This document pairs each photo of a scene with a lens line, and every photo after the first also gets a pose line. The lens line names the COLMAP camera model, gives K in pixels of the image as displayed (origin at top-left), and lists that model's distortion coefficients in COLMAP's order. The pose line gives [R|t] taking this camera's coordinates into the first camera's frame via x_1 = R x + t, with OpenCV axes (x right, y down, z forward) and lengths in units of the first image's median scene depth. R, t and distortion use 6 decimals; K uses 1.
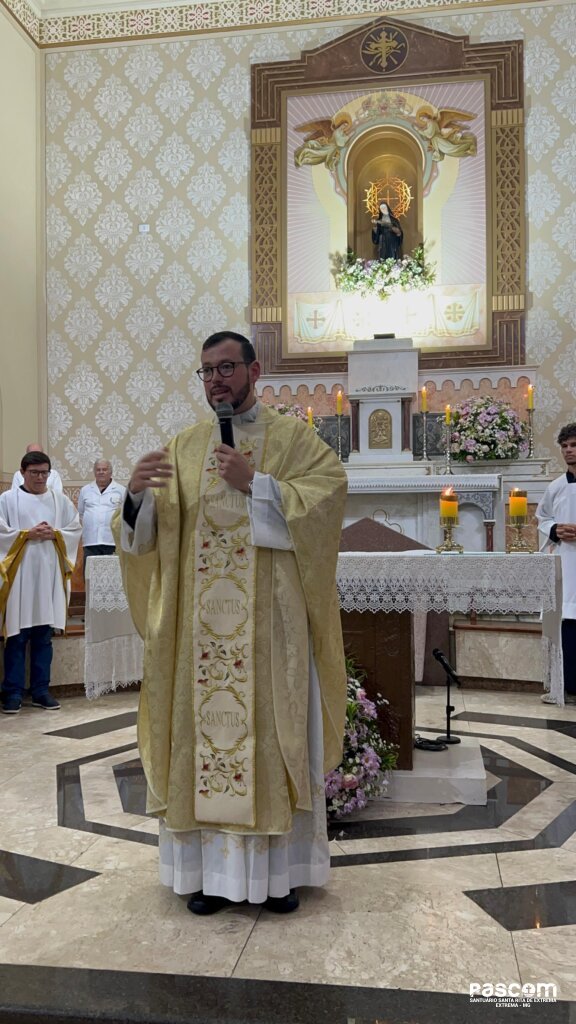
lens RADIAL K [[950.1, 0, 284.4], [0, 950.1, 512.0], [0, 0, 1]] dist [0.034705, 0.000000]
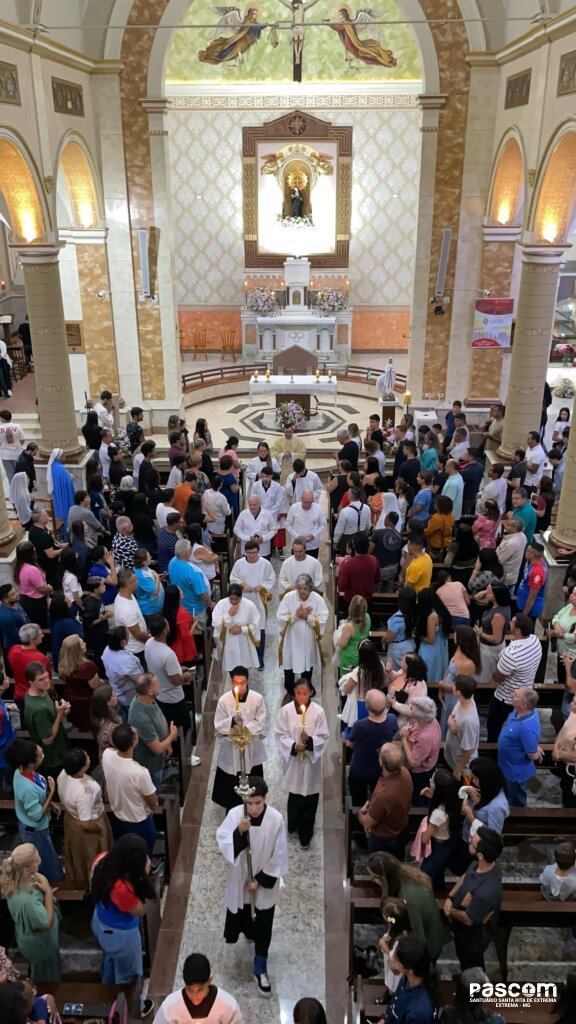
lens RADIAL K [[846.2, 0, 287.1], [0, 846.2, 517.0], [0, 0, 1]] dist [0.041492, -0.056094]
pose [[0.991121, -0.048437, 0.123824, -0.243925], [-0.007899, 0.908189, 0.418487, -0.489360], [-0.132726, -0.415749, 0.899742, -1.394137]]
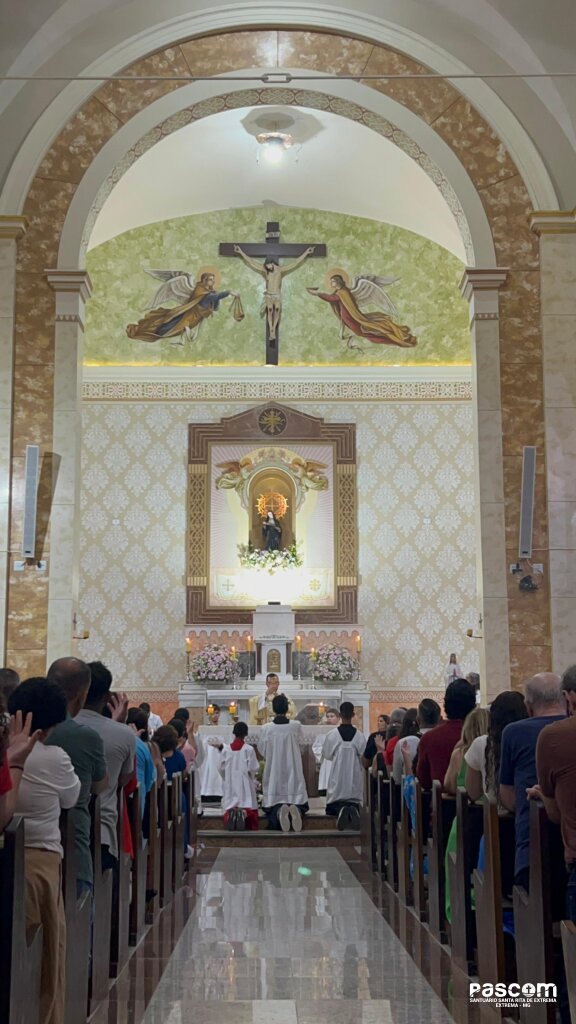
lens RADIAL K [[1395.0, 0, 282.2], [0, 1395.0, 514.5], [0, 0, 1]] dist [0.146165, 0.000000]
pose [[0.984871, 0.033313, 0.170056, -0.278865], [-0.009271, 0.990072, -0.140256, 0.003862], [-0.173040, 0.136557, 0.975402, -1.298595]]
